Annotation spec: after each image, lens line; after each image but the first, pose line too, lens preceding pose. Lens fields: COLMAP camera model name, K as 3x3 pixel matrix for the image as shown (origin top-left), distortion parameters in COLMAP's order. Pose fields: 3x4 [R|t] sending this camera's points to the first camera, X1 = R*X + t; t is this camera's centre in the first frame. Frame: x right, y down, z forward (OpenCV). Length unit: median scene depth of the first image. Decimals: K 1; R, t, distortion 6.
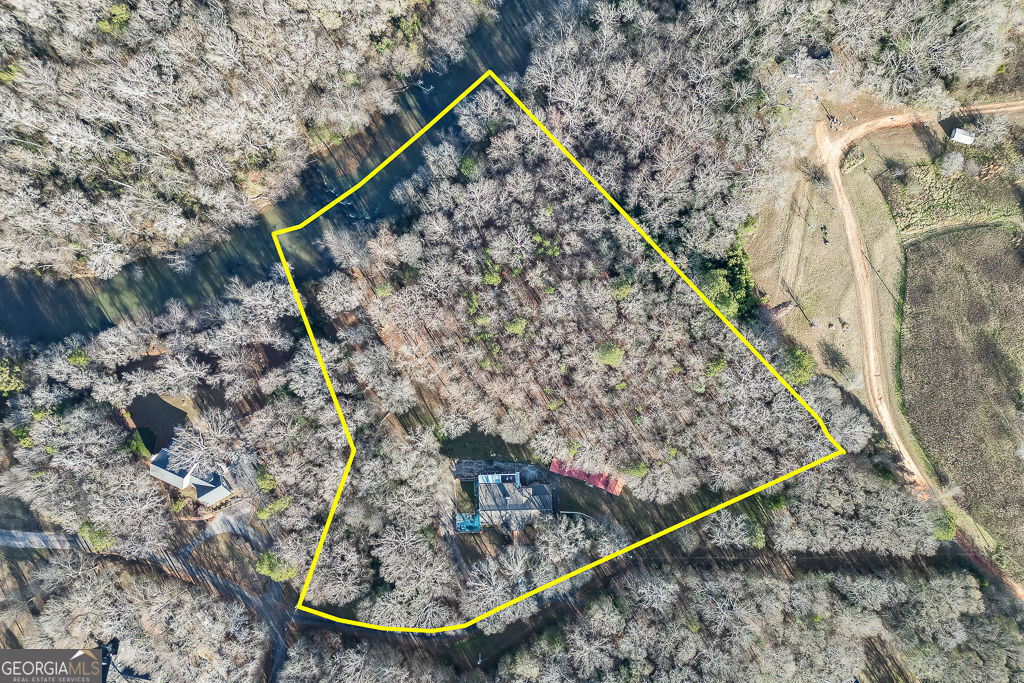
lens RADIAL K [[704.7, 0, 509.4], [0, 704.7, 367.5], [0, 0, 1]] dist [0.112391, -0.093199]
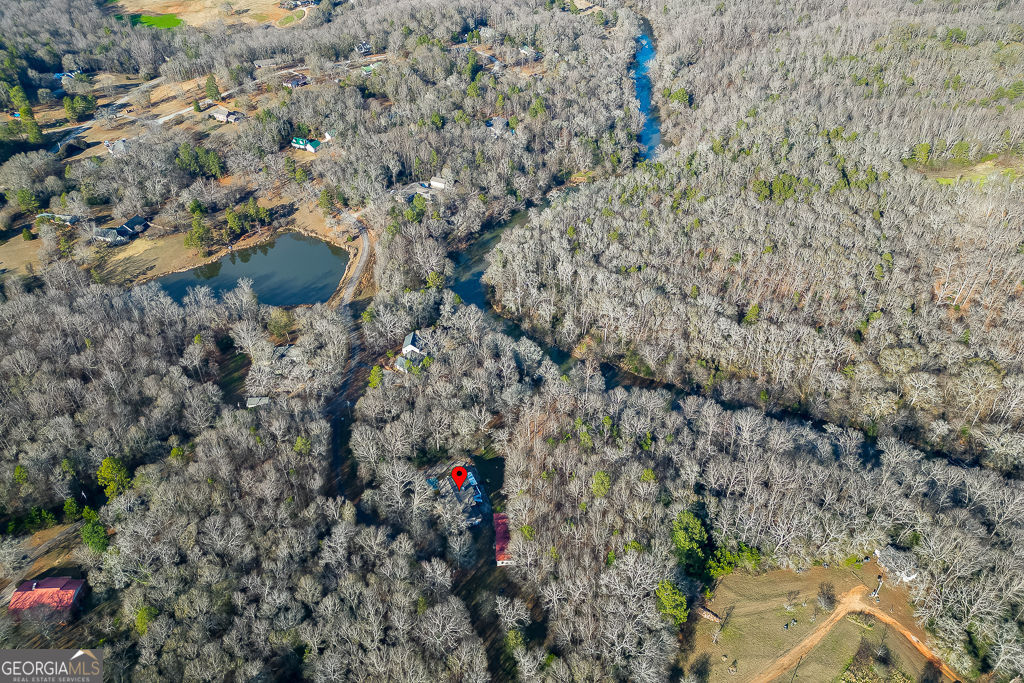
lens RADIAL K [[706.0, 0, 510.2], [0, 706.0, 345.0], [0, 0, 1]] dist [0.110415, -0.089153]
pose [[0.376286, 0.561130, -0.737253, 0.825612], [-0.926041, 0.202647, -0.318404, 0.458089], [-0.029264, 0.802538, 0.595883, 0.024087]]
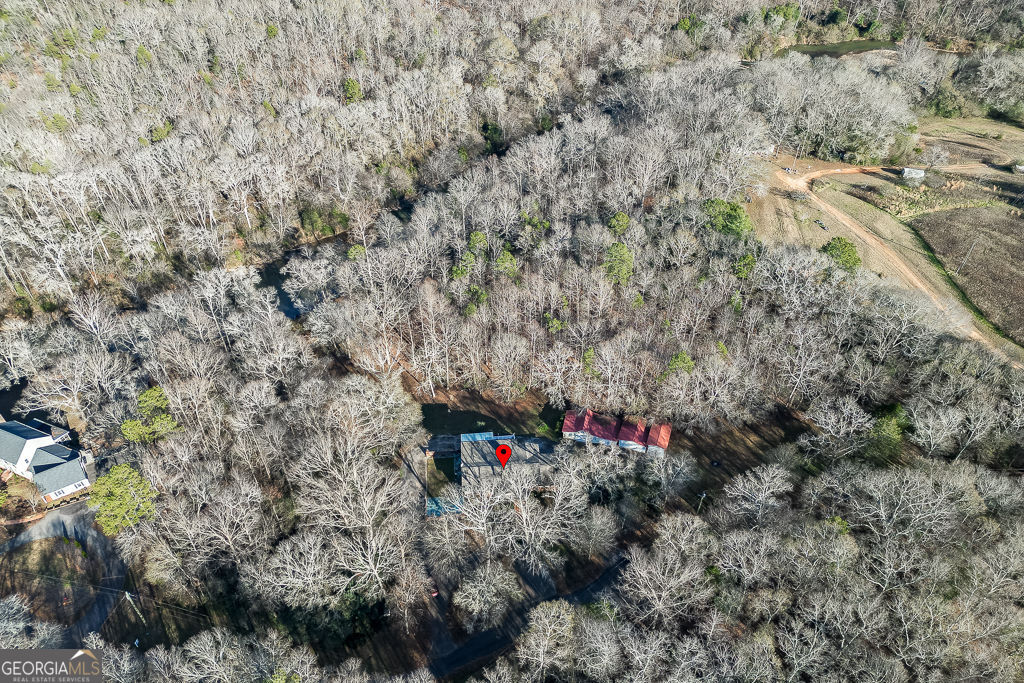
lens RADIAL K [[704.7, 0, 509.4], [0, 704.7, 367.5], [0, 0, 1]] dist [0.112391, -0.093199]
pose [[0.999214, -0.025013, 0.030739, -0.015467], [0.039601, 0.659687, -0.750497, 0.638064], [-0.001506, 0.751124, 0.660159, 0.490463]]
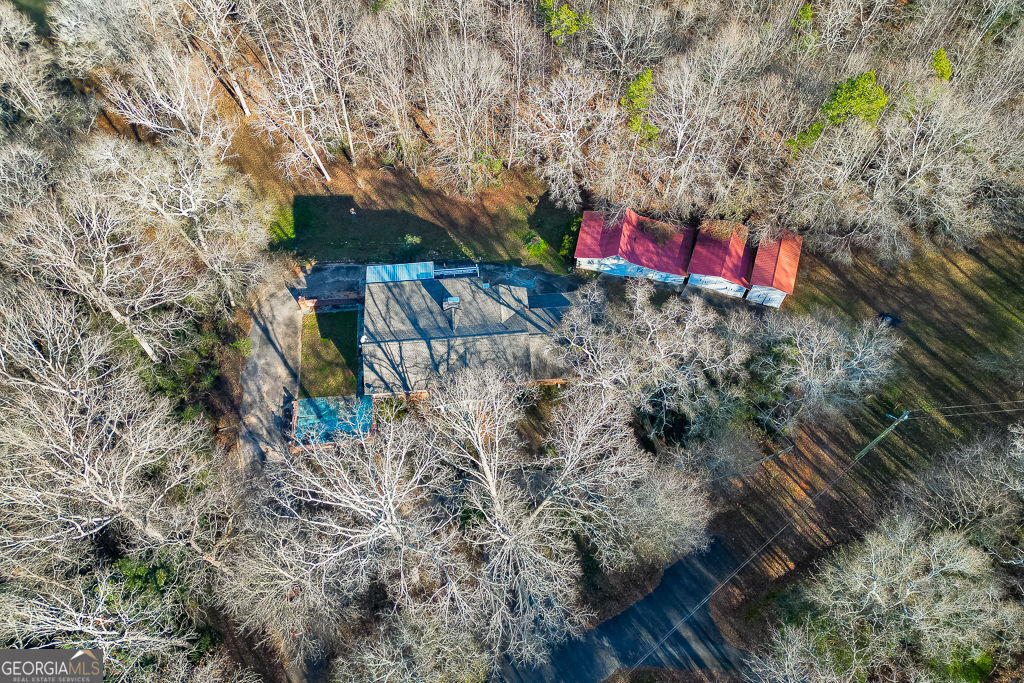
lens RADIAL K [[706.0, 0, 510.2], [0, 706.0, 345.0], [0, 0, 1]] dist [0.110415, -0.089153]
pose [[0.998559, -0.042489, 0.032785, 0.012338], [0.053391, 0.848418, -0.526628, 0.369437], [-0.005439, 0.527619, 0.849464, 0.732650]]
